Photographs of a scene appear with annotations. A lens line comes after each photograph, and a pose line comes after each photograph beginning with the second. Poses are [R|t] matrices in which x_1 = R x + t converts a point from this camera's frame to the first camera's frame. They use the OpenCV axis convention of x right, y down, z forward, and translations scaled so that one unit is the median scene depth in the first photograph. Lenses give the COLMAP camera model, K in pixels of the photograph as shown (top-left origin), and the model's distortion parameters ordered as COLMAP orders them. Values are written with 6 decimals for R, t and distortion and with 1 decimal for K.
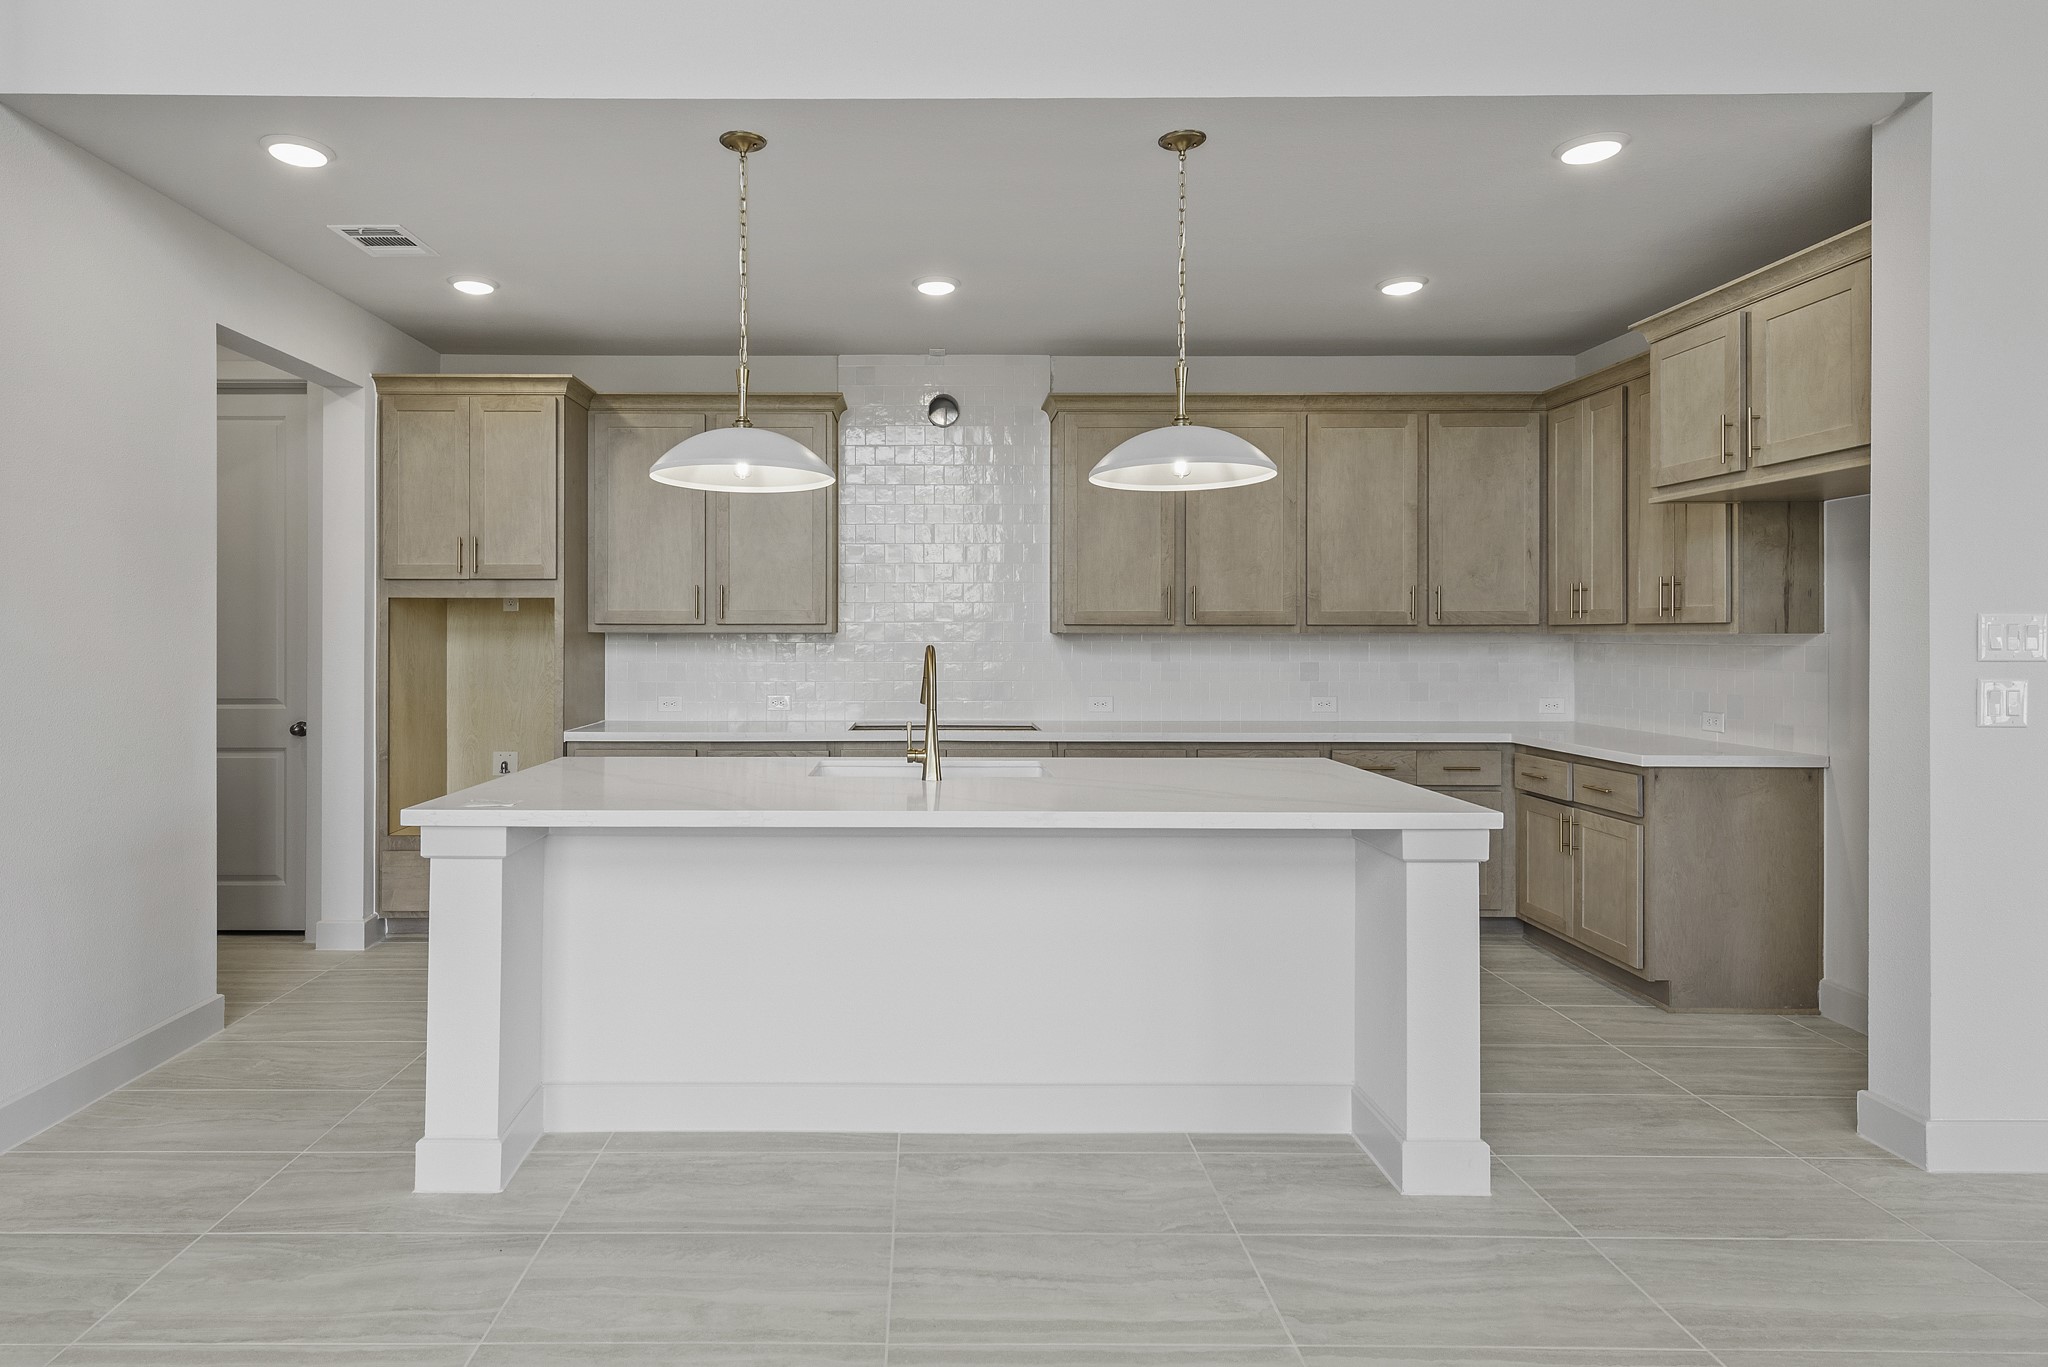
lens RADIAL K [[1135.8, 0, 972.2], [0, 1135.8, 630.1], [0, 0, 1]] dist [0.003628, 0.000588]
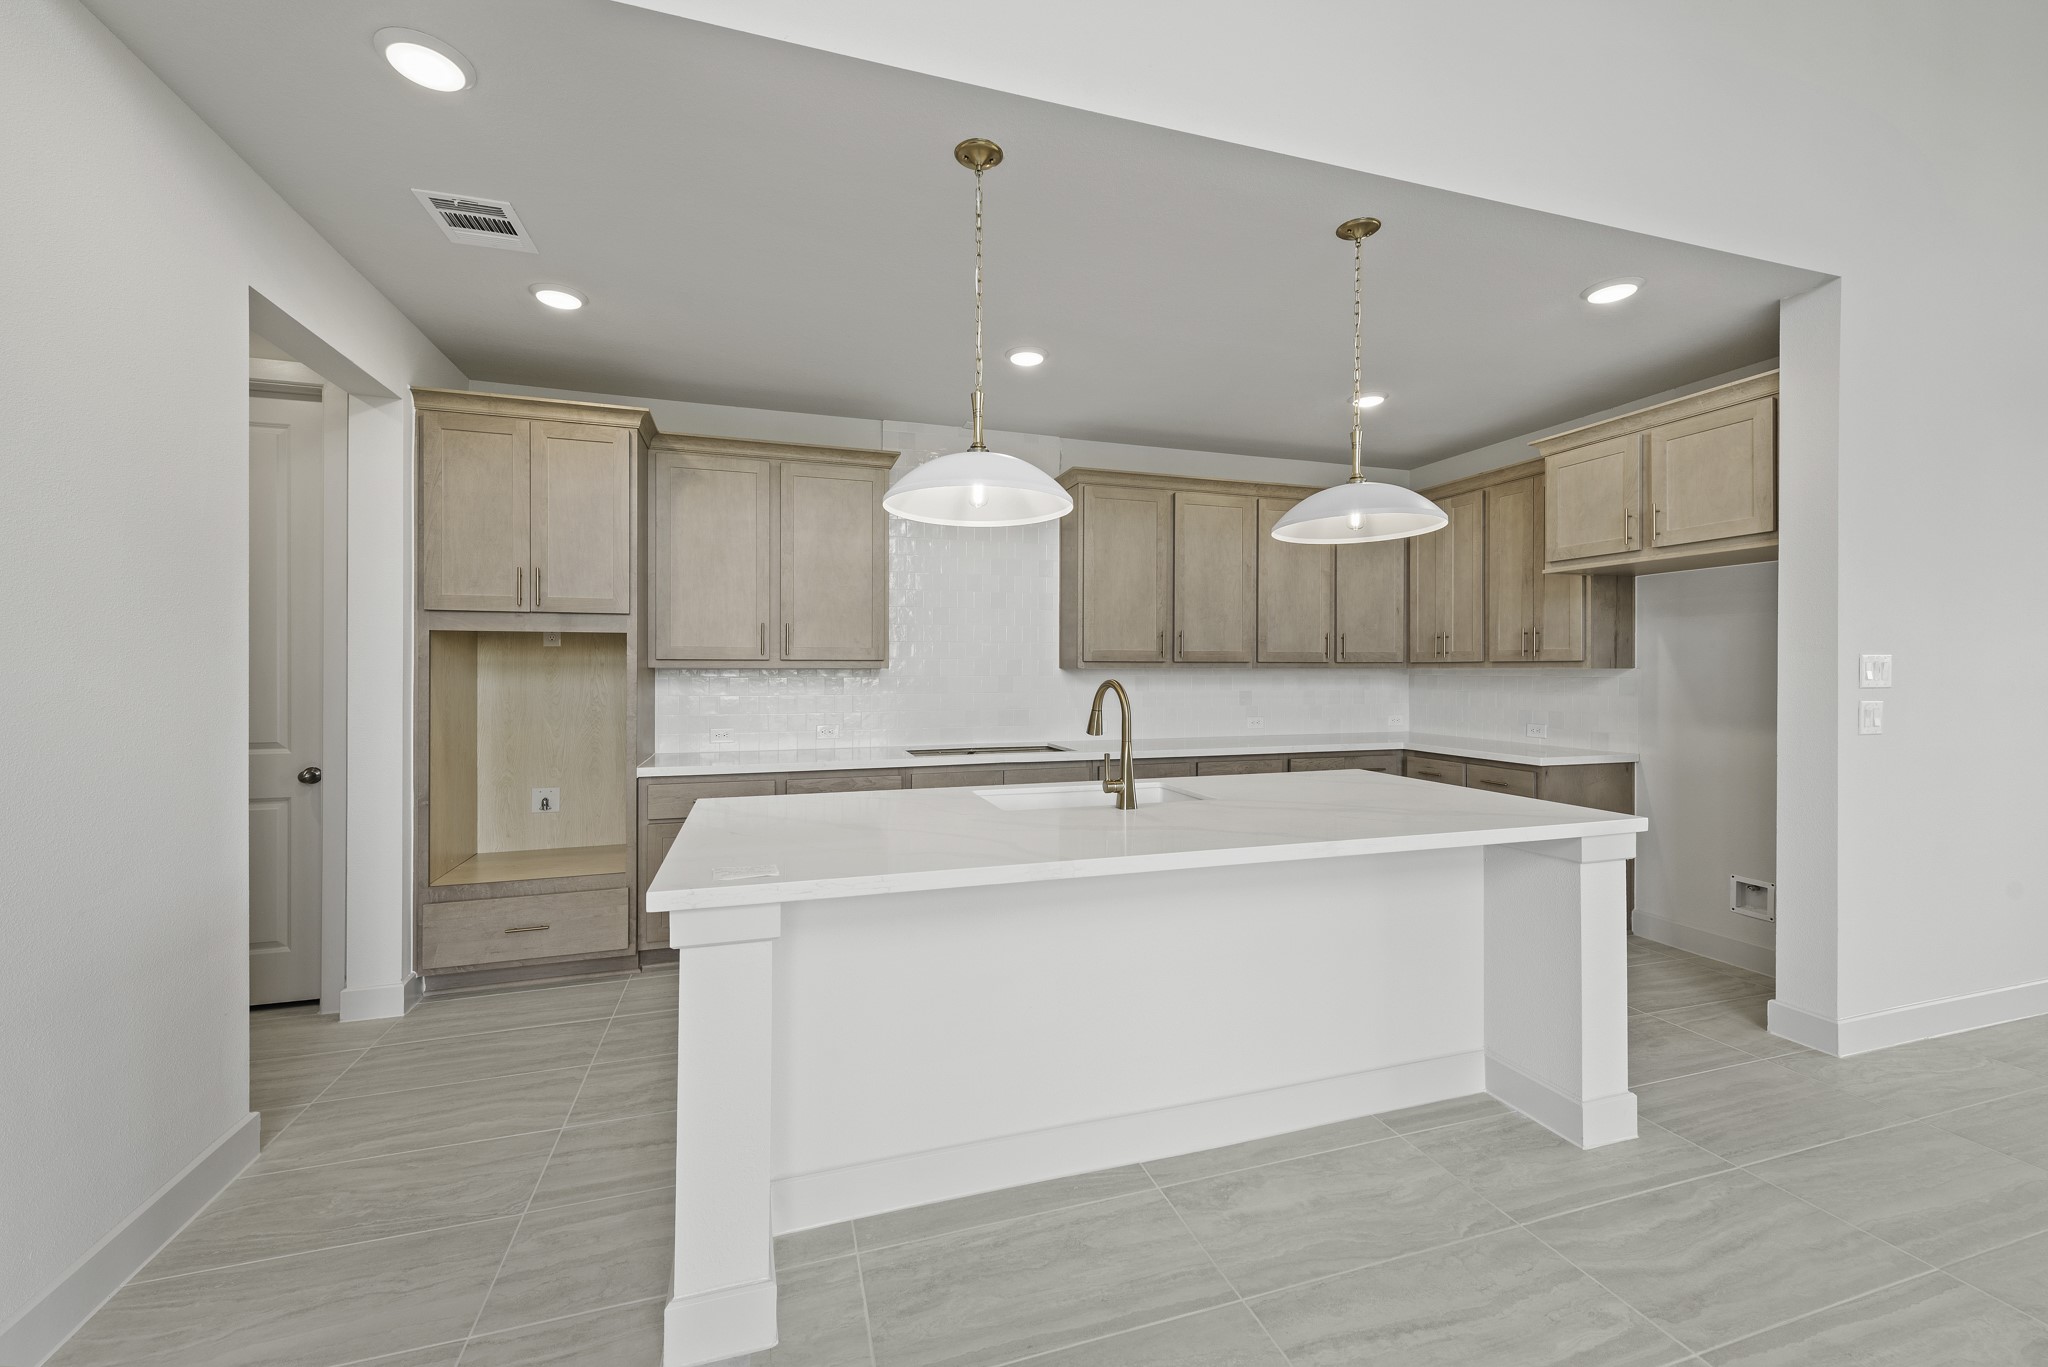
lens RADIAL K [[802.2, 0, 1031.3], [0, 802.2, 668.0], [0, 0, 1]] dist [0.003798, -0.001500]
pose [[0.953883, 0.000002, 0.300178, -0.294086], [-0.000519, 0.999999, 0.001641, 0.001174], [-0.300178, -0.001721, 0.953882, 0.276535]]
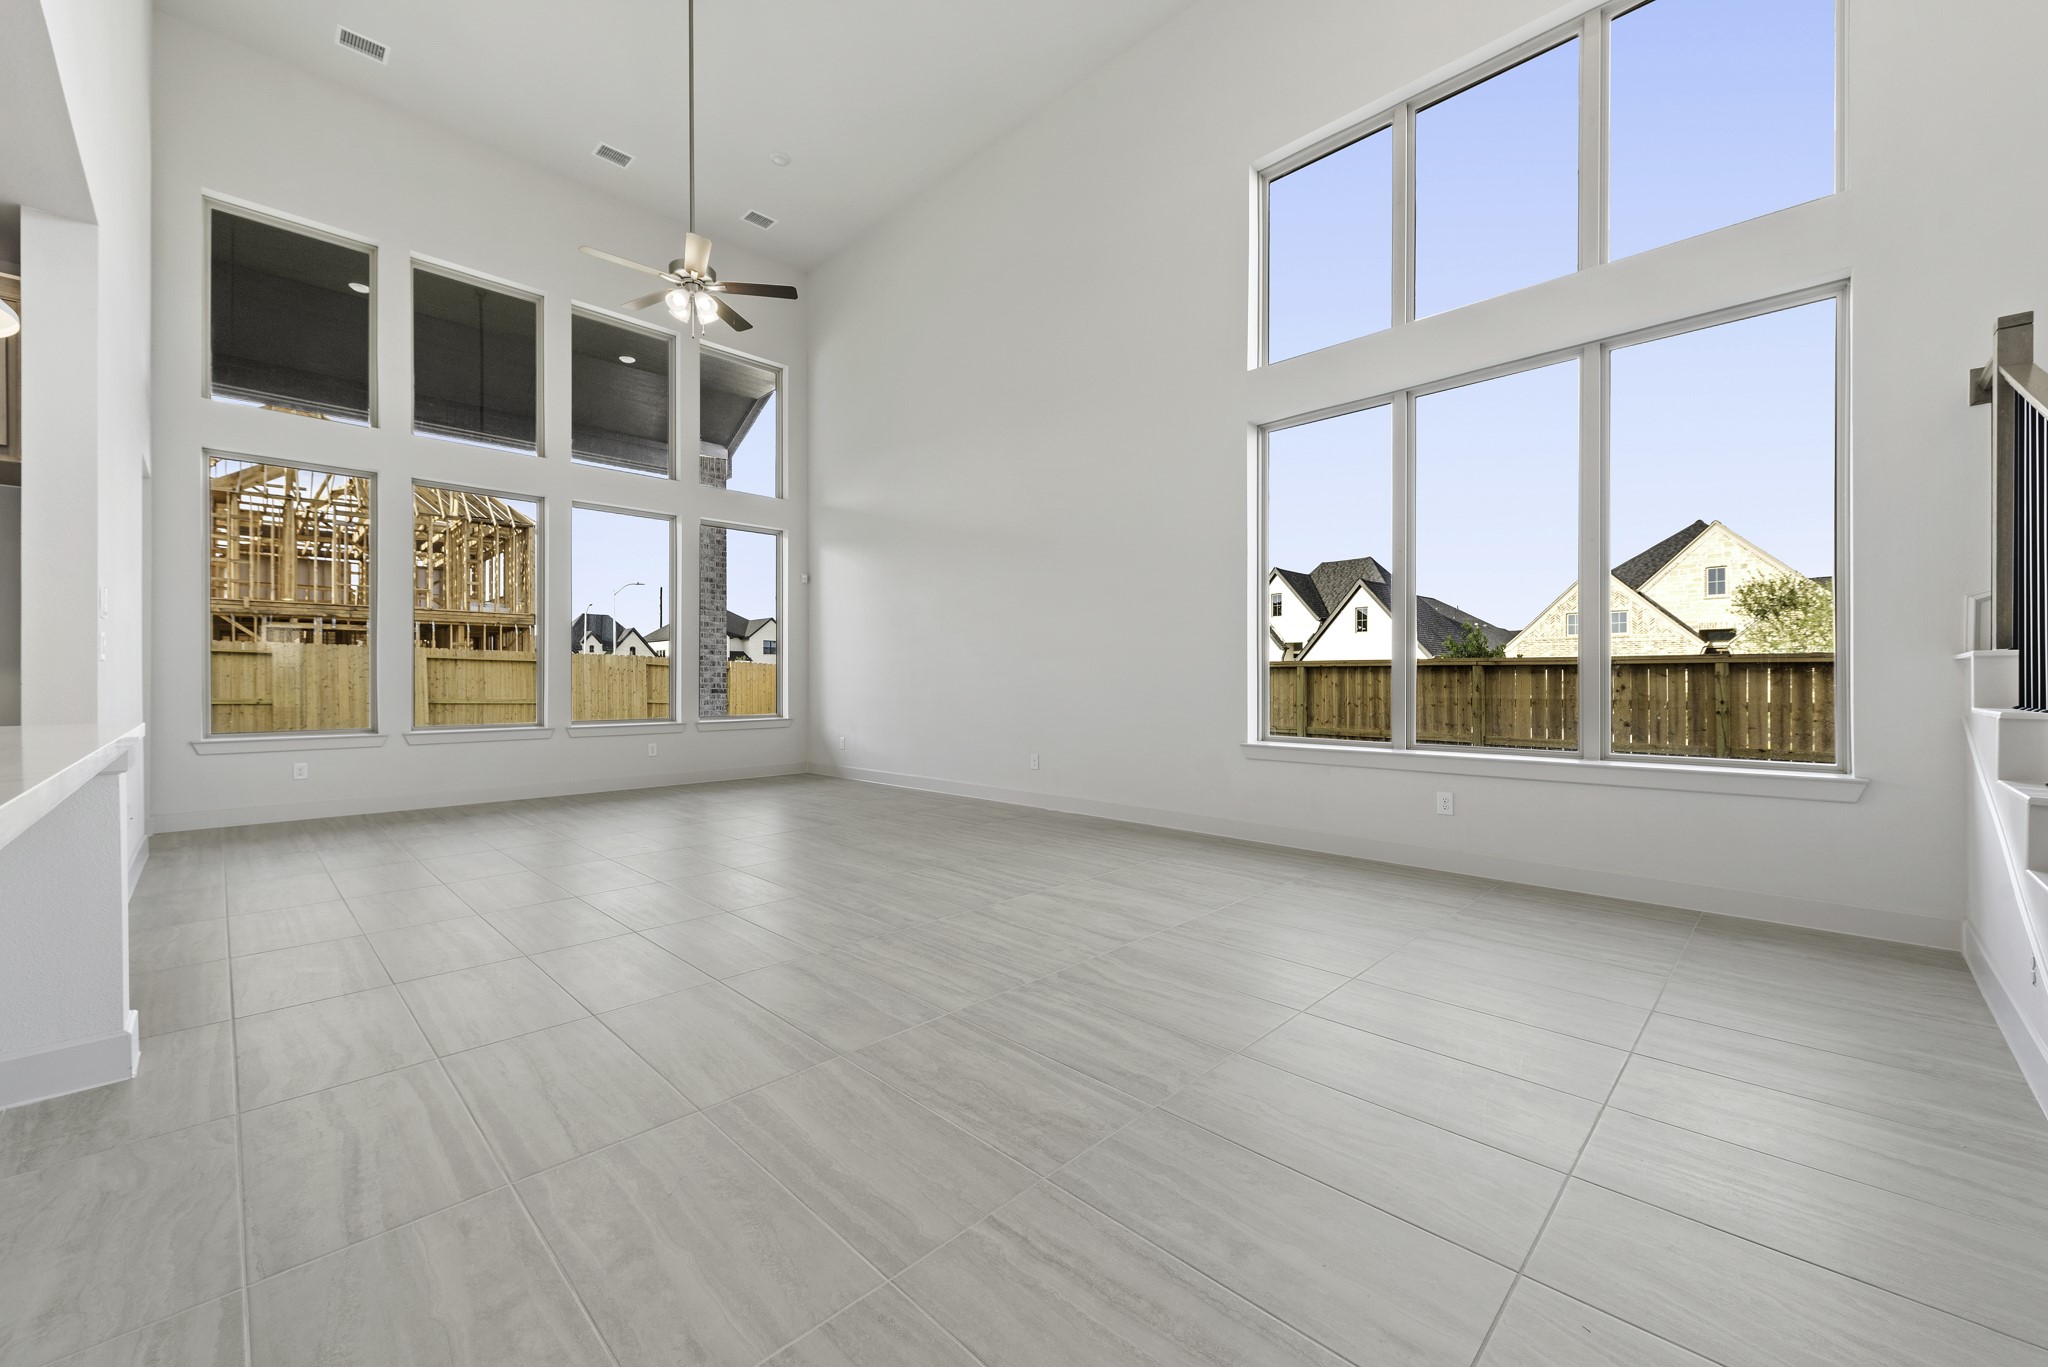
lens RADIAL K [[802.2, 0, 1020.4], [0, 802.2, 682.5], [0, 0, 1]] dist [0.003798, -0.001500]
pose [[-0.708469, 0.000899, 0.705741, -0.542096], [-0.002280, 0.999991, -0.003562, 0.086276], [-0.705738, -0.004133, -0.708461, 0.678145]]
